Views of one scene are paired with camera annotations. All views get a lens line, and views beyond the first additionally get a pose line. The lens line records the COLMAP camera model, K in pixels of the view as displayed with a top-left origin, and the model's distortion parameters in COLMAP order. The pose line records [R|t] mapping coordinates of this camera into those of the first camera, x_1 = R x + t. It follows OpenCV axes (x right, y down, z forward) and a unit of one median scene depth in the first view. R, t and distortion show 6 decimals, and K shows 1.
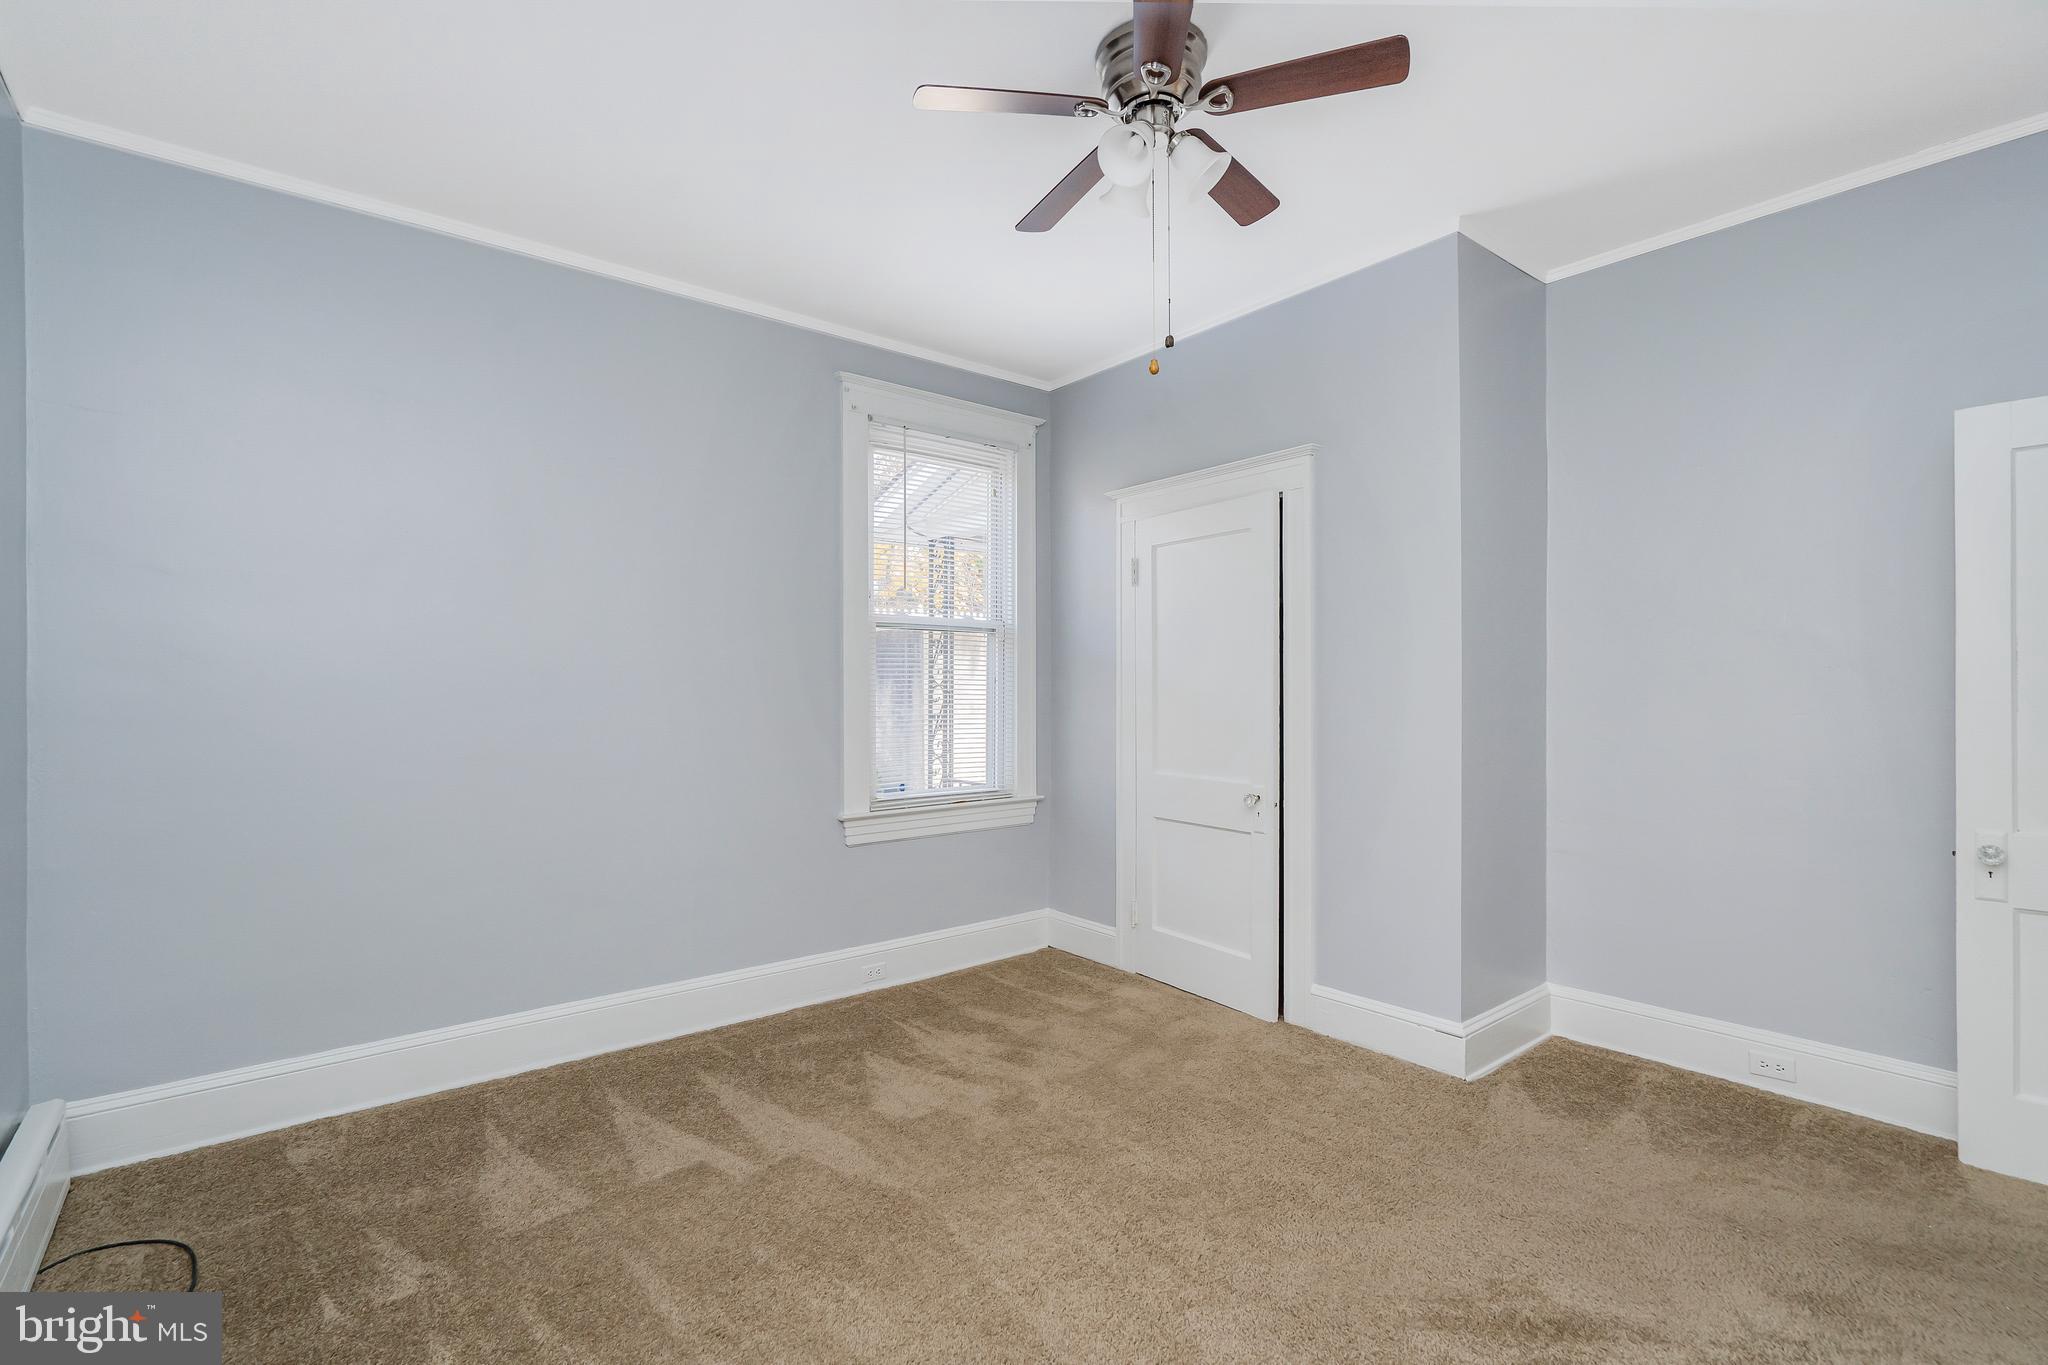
lens RADIAL K [[958.7, 0, 1029.6], [0, 958.7, 709.7], [0, 0, 1]] dist [-0.005652, 0.000633]
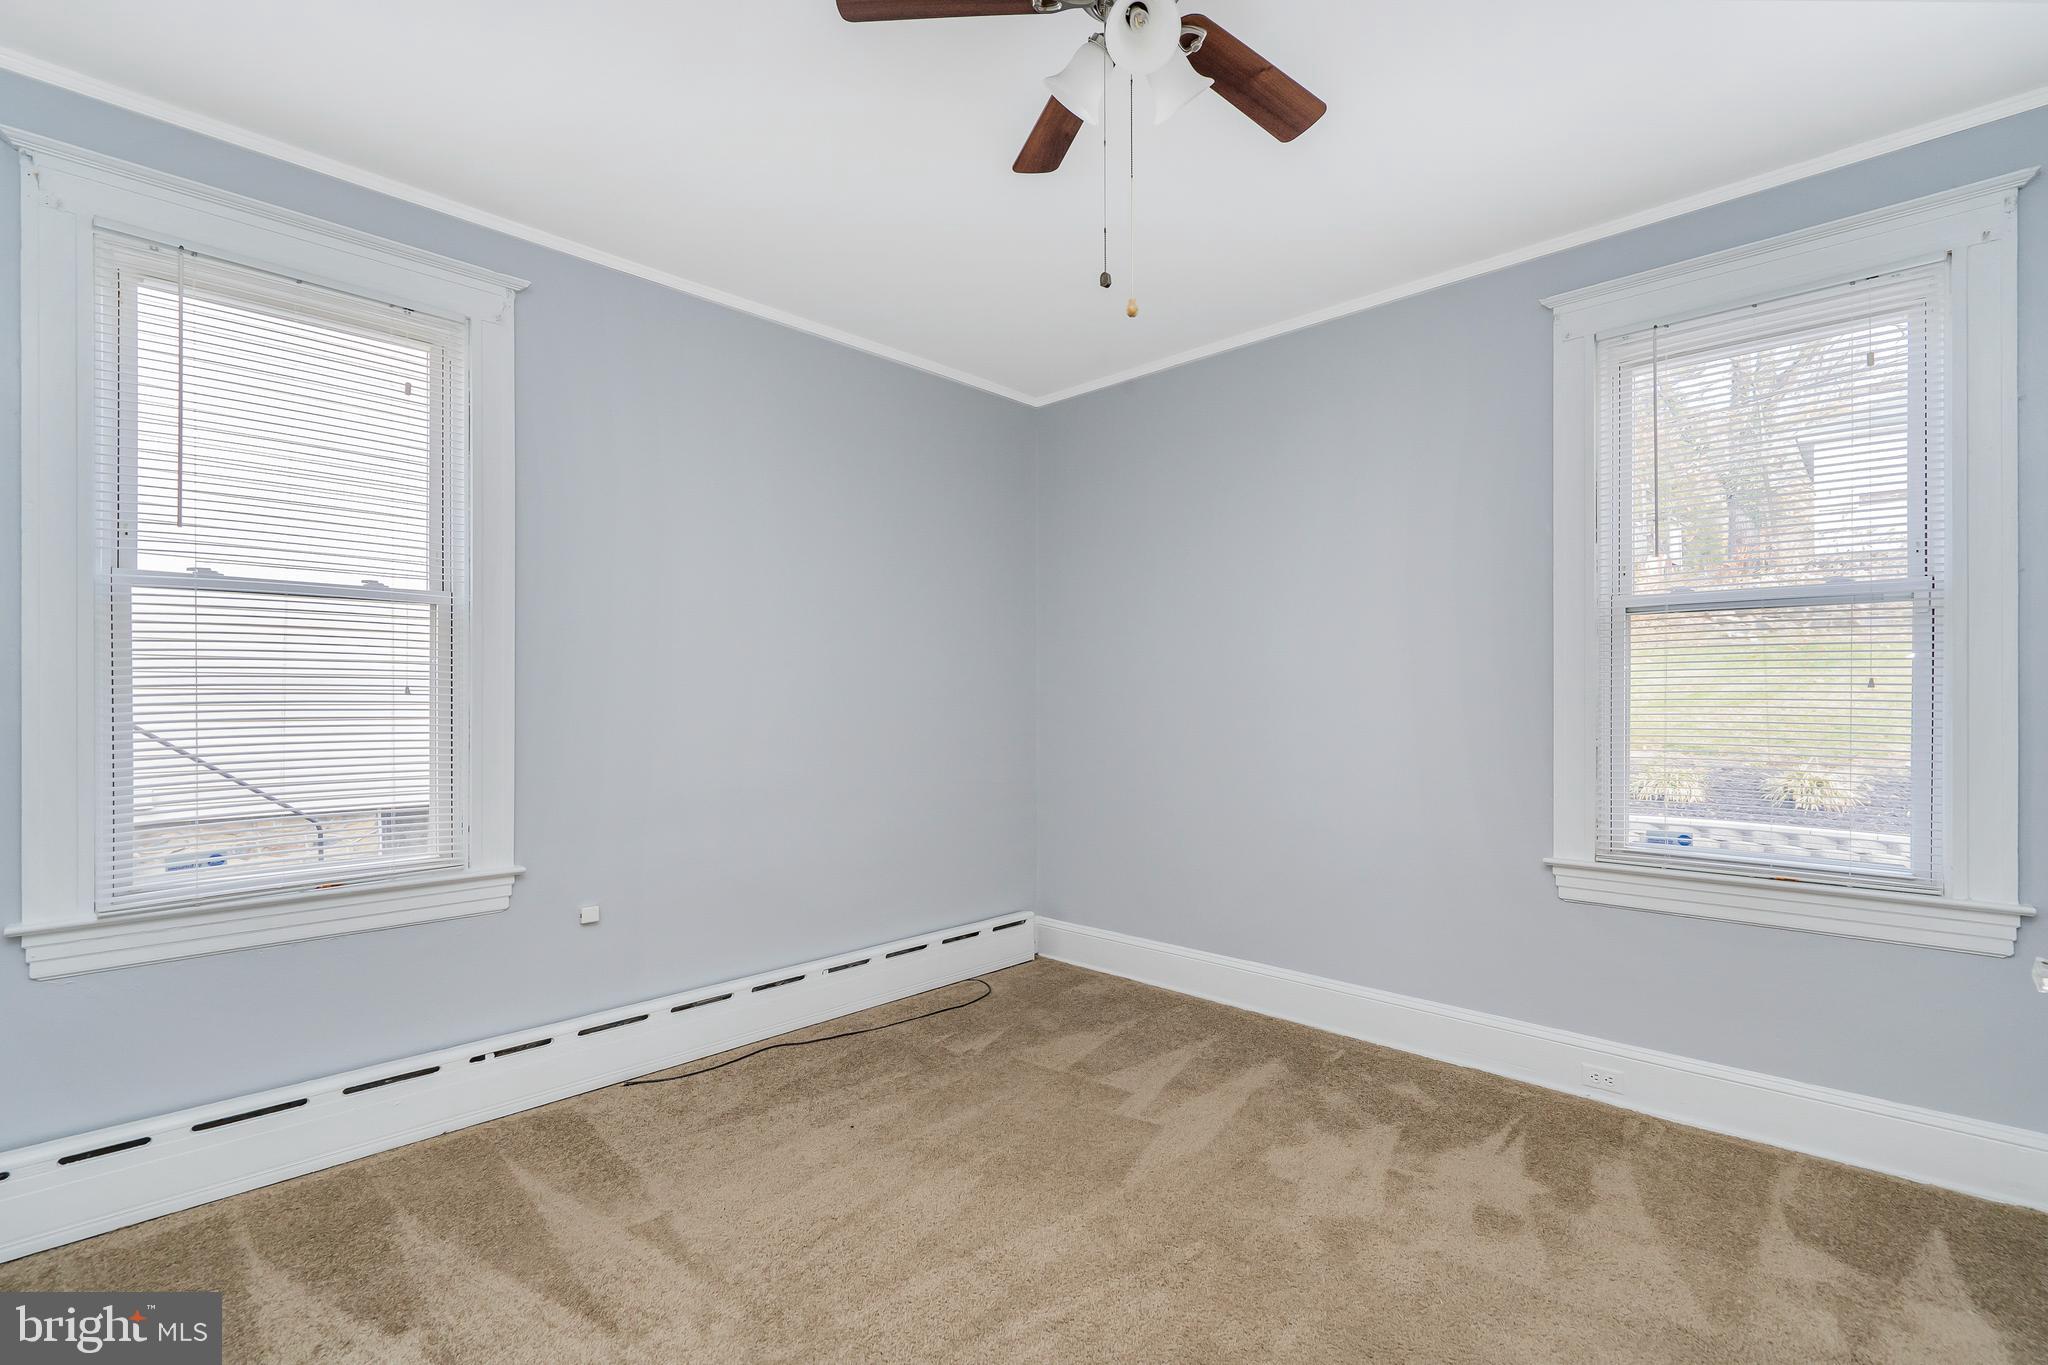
lens RADIAL K [[958.7, 0, 1029.6], [0, 958.7, 709.7], [0, 0, 1]] dist [-0.005652, 0.000633]
pose [[0.082458, 0.012507, -0.996516, 0.663517], [-0.013243, 0.999847, 0.011453, -0.019360], [0.996507, 0.012252, 0.082611, 0.599030]]
